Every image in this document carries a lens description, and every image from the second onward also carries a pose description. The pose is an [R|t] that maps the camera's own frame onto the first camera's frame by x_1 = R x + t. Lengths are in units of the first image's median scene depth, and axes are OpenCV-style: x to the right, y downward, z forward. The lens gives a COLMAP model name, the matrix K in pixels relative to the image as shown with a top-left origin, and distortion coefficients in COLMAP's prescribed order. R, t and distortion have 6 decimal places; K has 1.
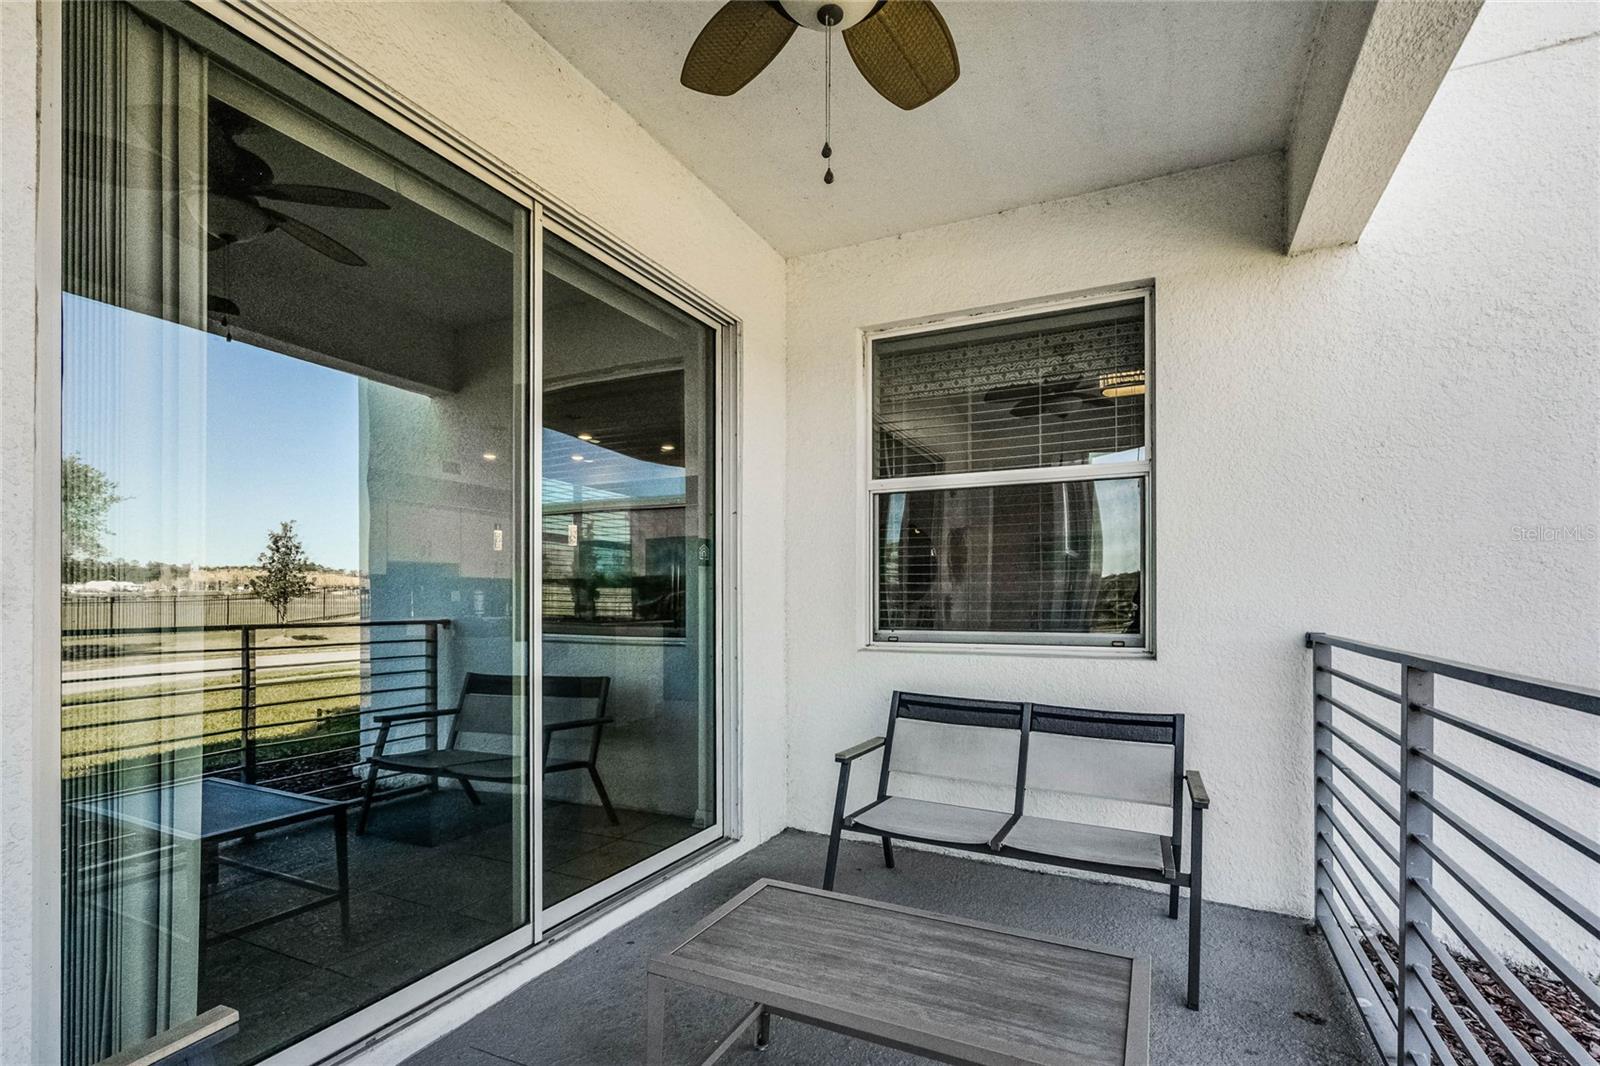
lens RADIAL K [[727.7, 0, 765.1], [0, 727.7, 595.0], [0, 0, 1]] dist [-0.002249, 0.001259]
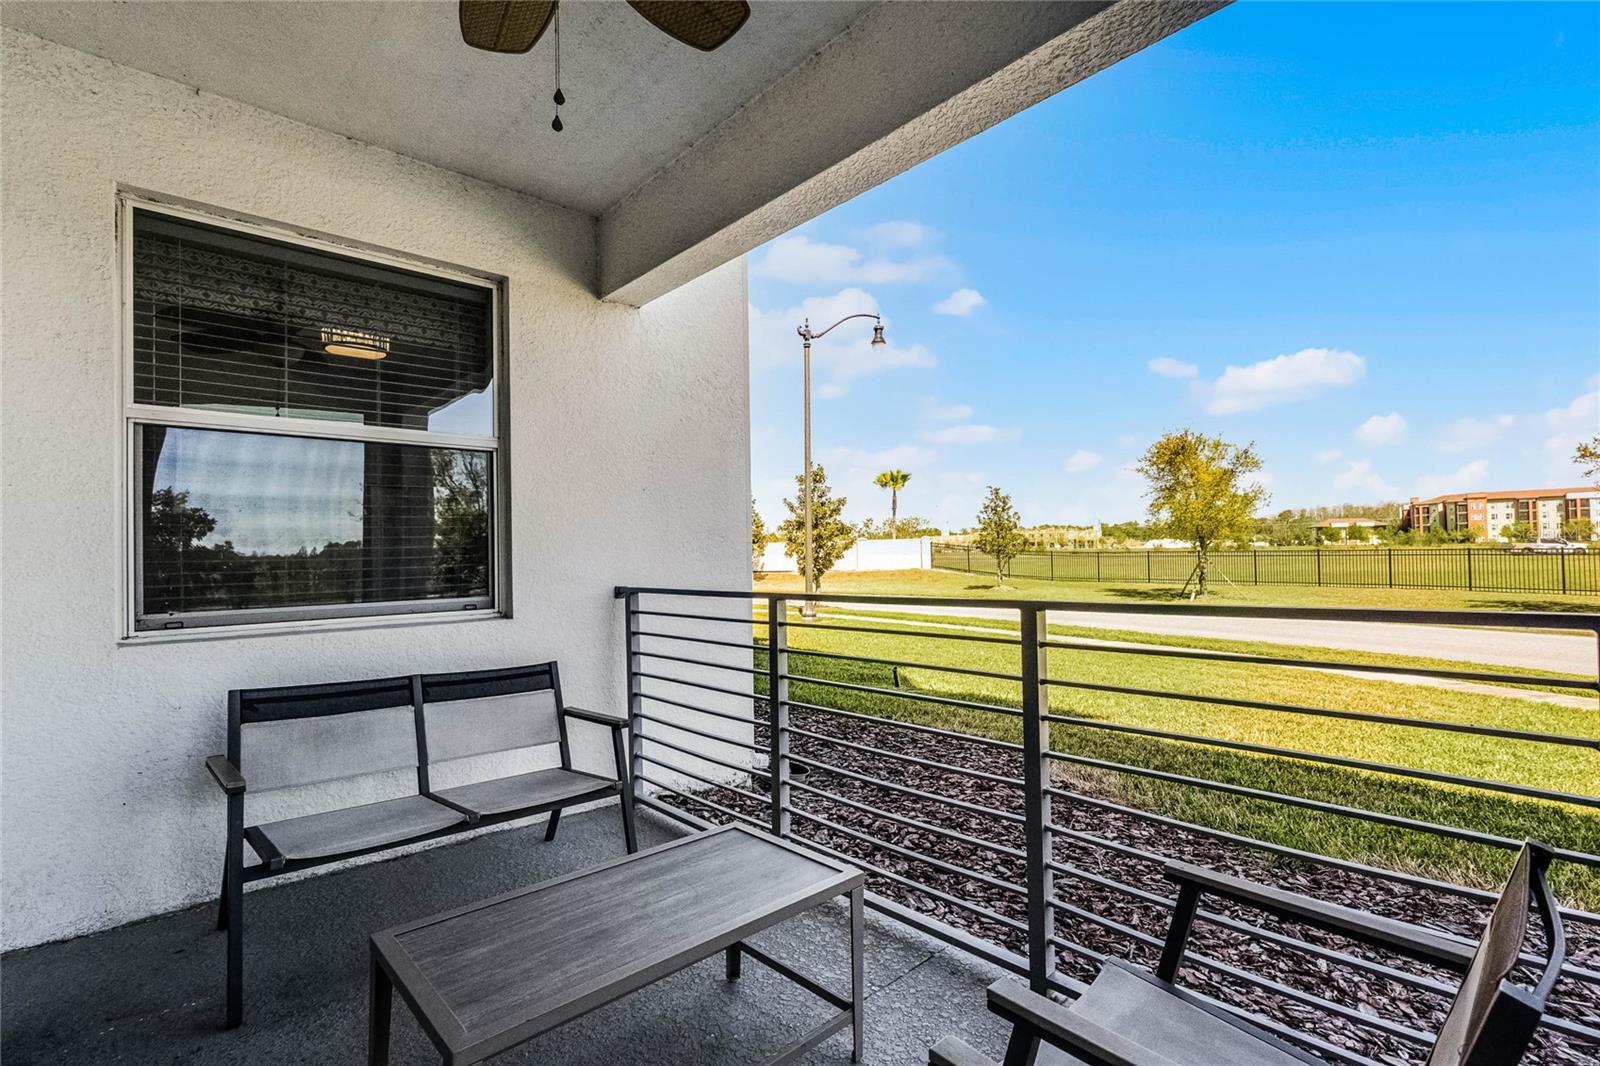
lens RADIAL K [[727.7, 0, 798.6], [0, 727.7, 539.9], [0, 0, 1]] dist [-0.002249, 0.001259]
pose [[0.371731, 0.013989, 0.928235, -0.332454], [0.015644, 0.999650, -0.021330, -0.000369], [-0.928208, 0.022451, 0.371383, 0.176630]]
